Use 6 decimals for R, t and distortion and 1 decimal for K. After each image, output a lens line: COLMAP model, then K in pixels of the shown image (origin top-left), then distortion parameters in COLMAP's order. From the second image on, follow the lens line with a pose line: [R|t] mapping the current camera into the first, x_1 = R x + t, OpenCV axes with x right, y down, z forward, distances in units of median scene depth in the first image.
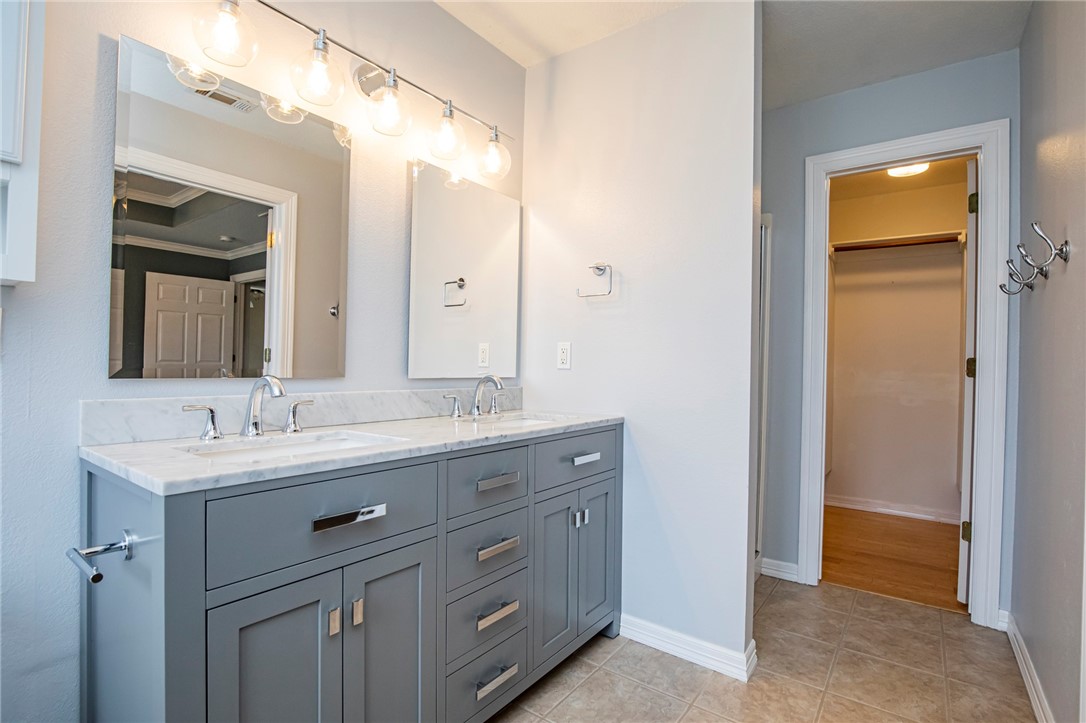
lens RADIAL K [[503.9, 0, 544.3], [0, 503.9, 365.0], [0, 0, 1]] dist [-0.029499, 0.003625]
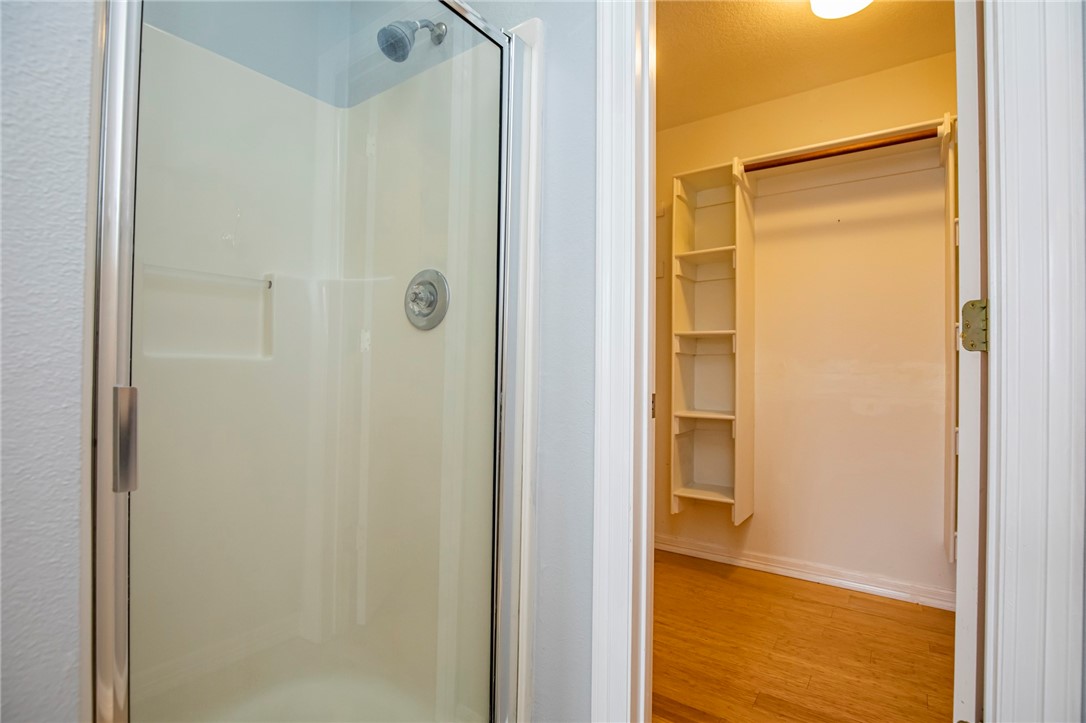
lens RADIAL K [[503.9, 0, 541.2], [0, 503.9, 363.1], [0, 0, 1]] dist [-0.029499, 0.003625]
pose [[0.999867, -0.009323, 0.013360, 0.357296], [0.009494, 0.999873, -0.012805, 0.023961], [-0.013239, 0.012930, 0.999829, 0.425534]]
